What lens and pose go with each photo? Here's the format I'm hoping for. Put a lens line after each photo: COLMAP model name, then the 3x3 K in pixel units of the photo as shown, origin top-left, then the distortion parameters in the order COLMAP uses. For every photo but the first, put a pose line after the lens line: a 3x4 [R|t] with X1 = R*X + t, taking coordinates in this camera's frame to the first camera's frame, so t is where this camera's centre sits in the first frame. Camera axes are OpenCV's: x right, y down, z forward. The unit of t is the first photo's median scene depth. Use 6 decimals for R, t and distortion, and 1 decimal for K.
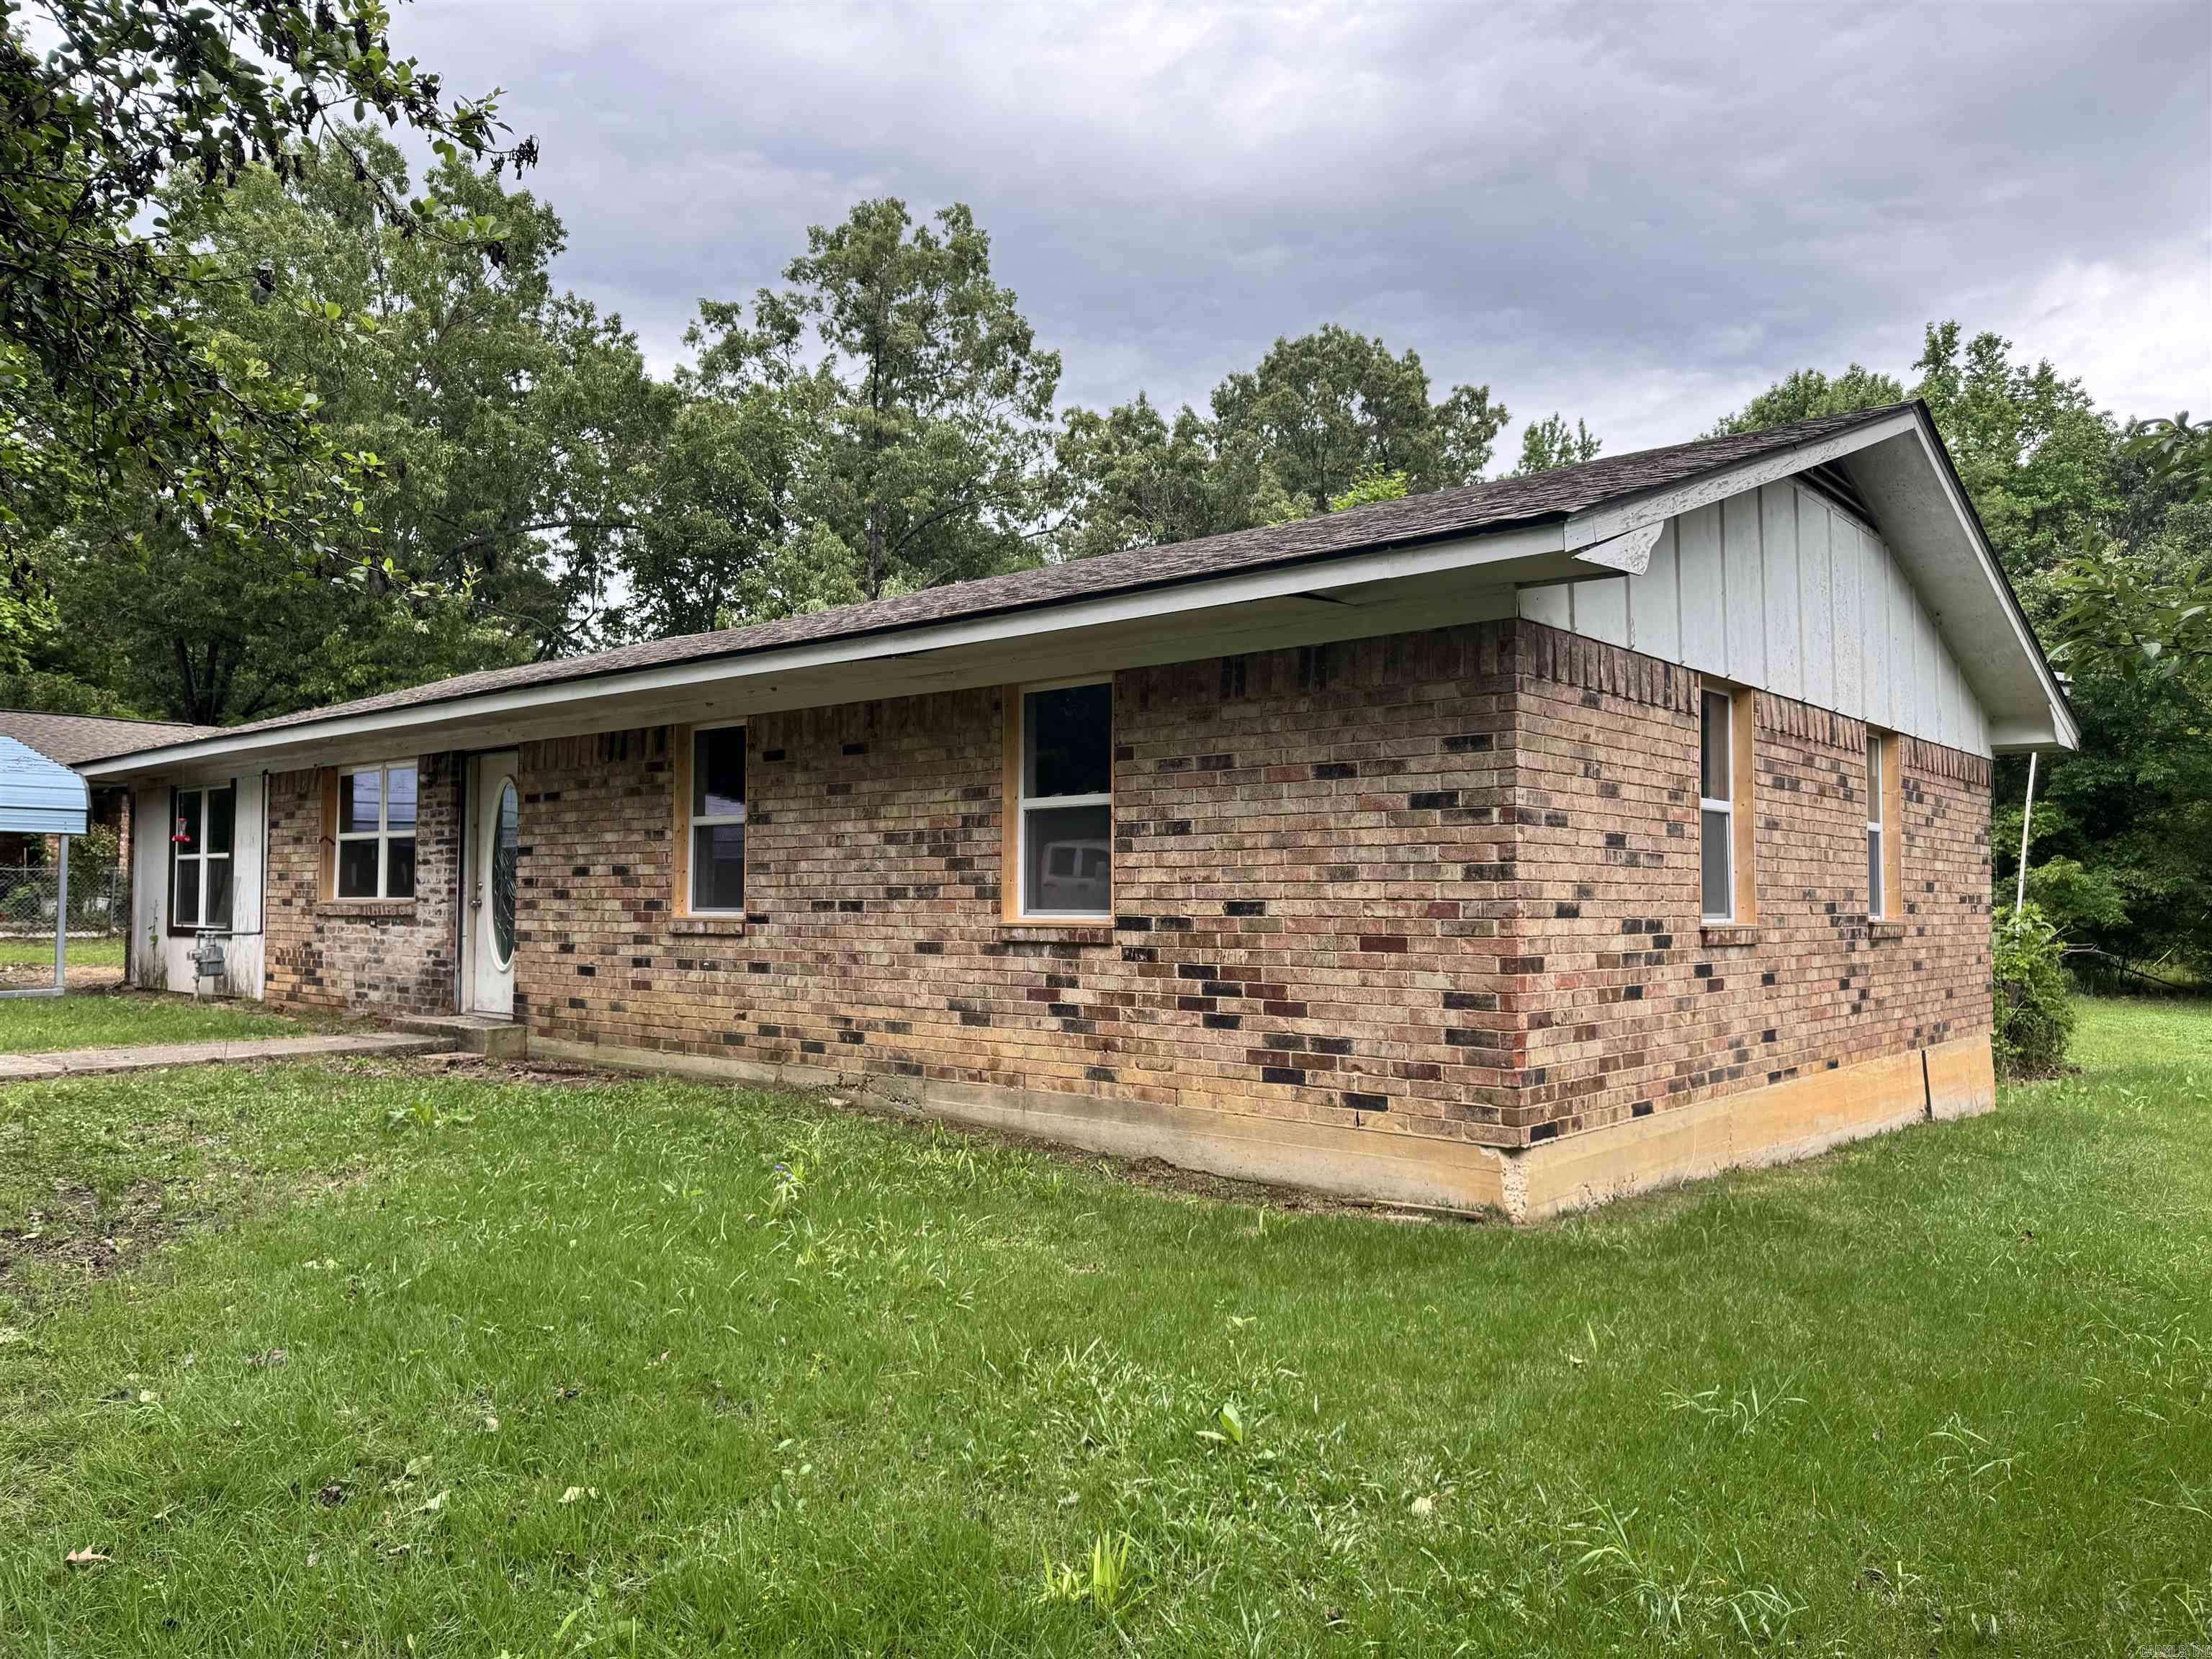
lens RADIAL K [[1556.3, 0, 1106.0], [0, 1556.3, 829.5], [0, 0, 1]] dist [0.077399, -0.101547]
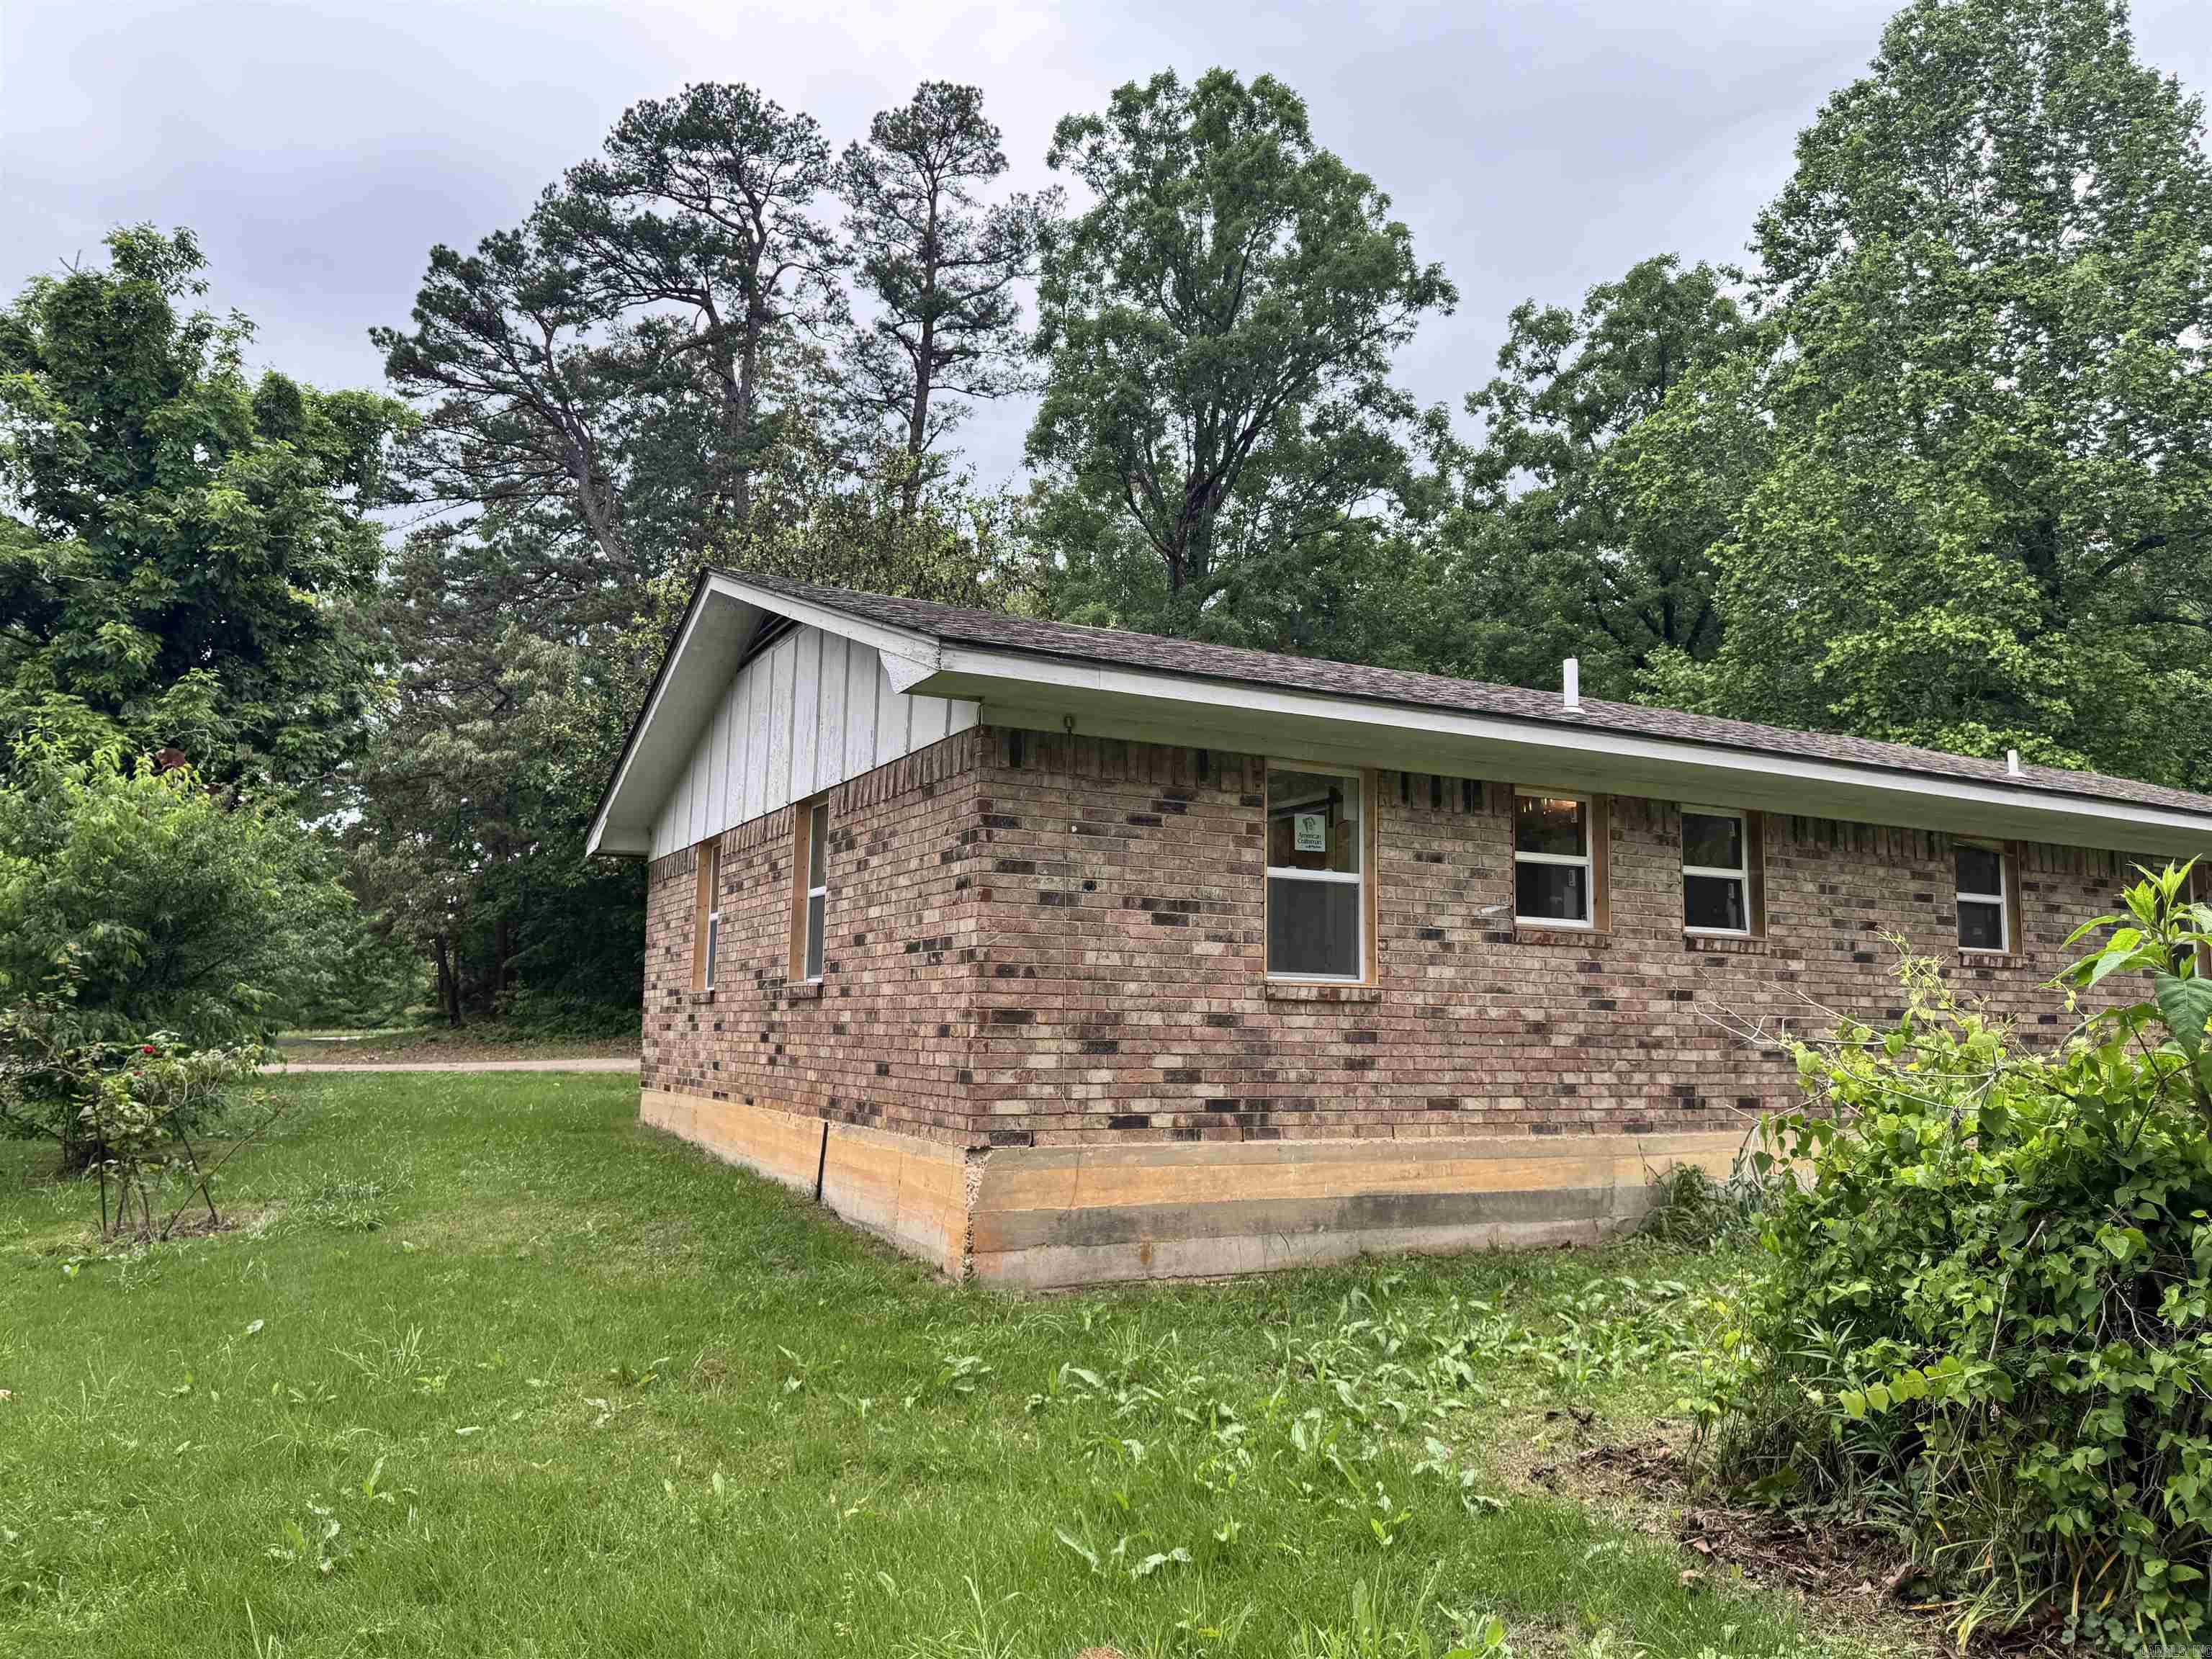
lens RADIAL K [[1556.3, 0, 1106.0], [0, 1556.3, 829.5], [0, 0, 1]] dist [0.077399, -0.101547]
pose [[-0.361467, -0.130548, -0.923200, 1.771703], [0.026147, 0.988341, -0.149997, 0.151235], [0.932018, -0.078358, -0.353839, 1.994462]]
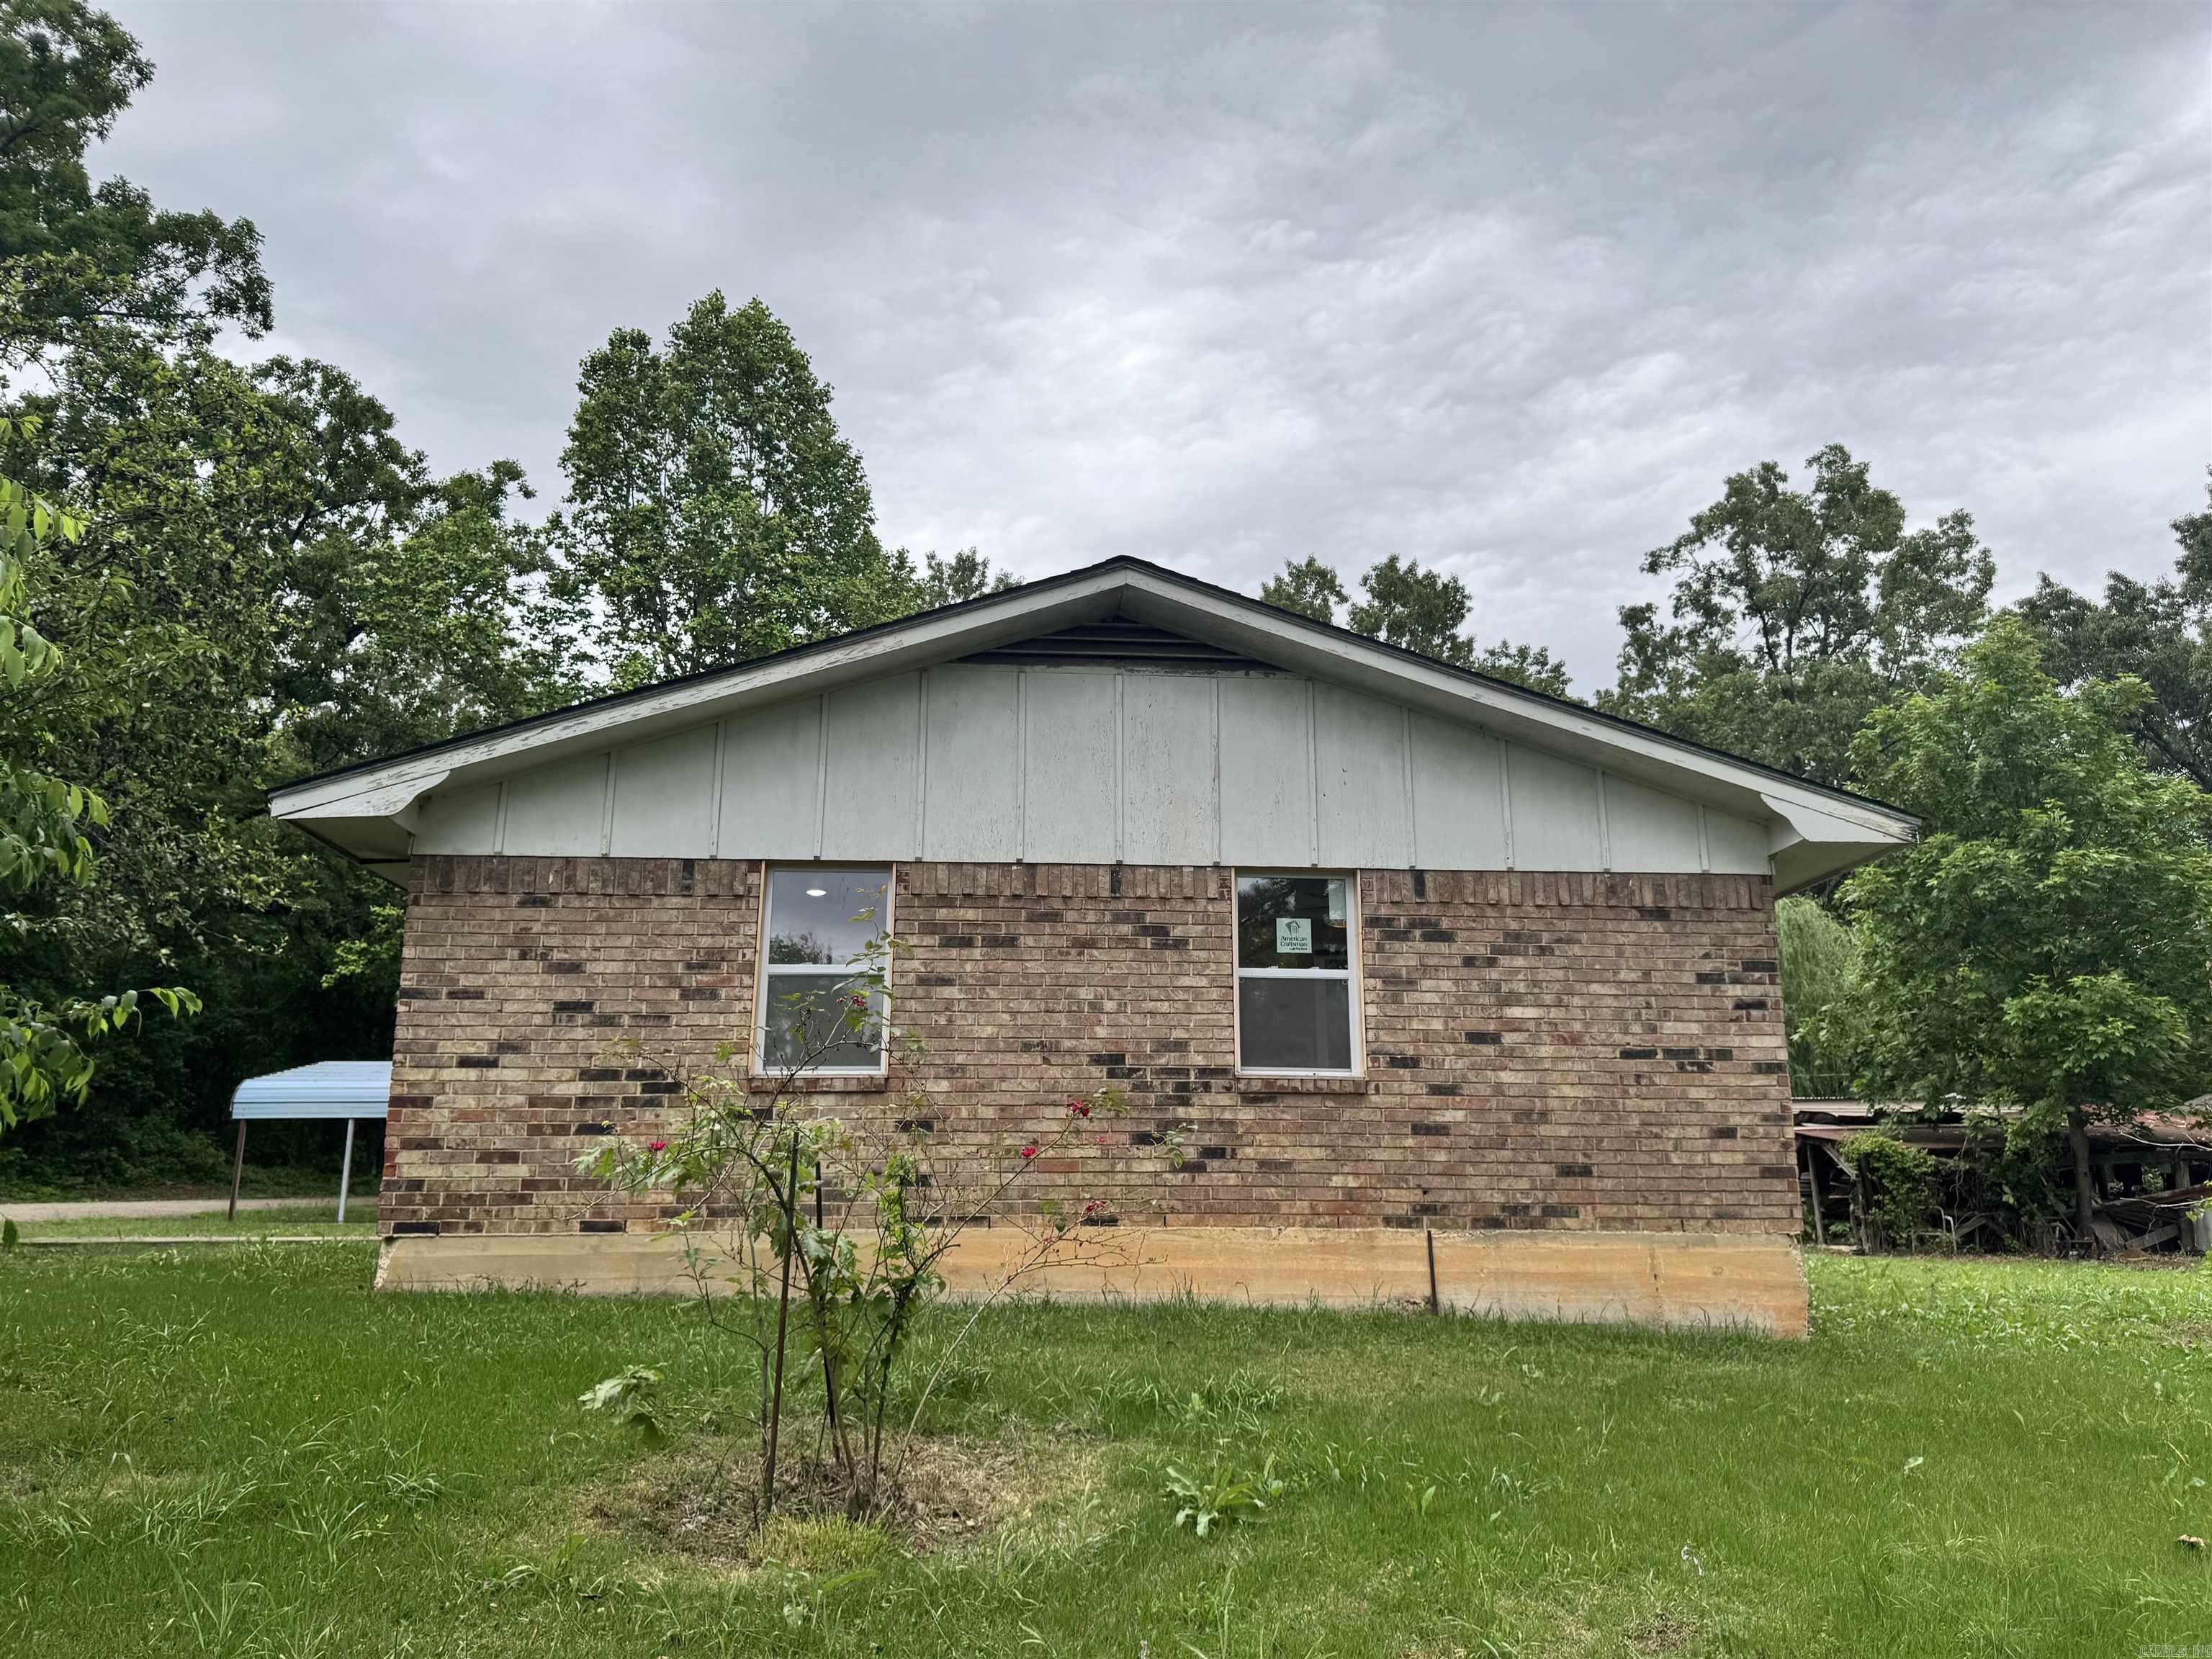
lens RADIAL K [[1556.3, 0, 1106.0], [0, 1556.3, 829.5], [0, 0, 1]] dist [0.077399, -0.101547]
pose [[0.693591, -0.184058, -0.696458, 1.272671], [0.037136, 0.974658, -0.220597, 0.135825], [0.719411, 0.127140, 0.682849, 0.350242]]
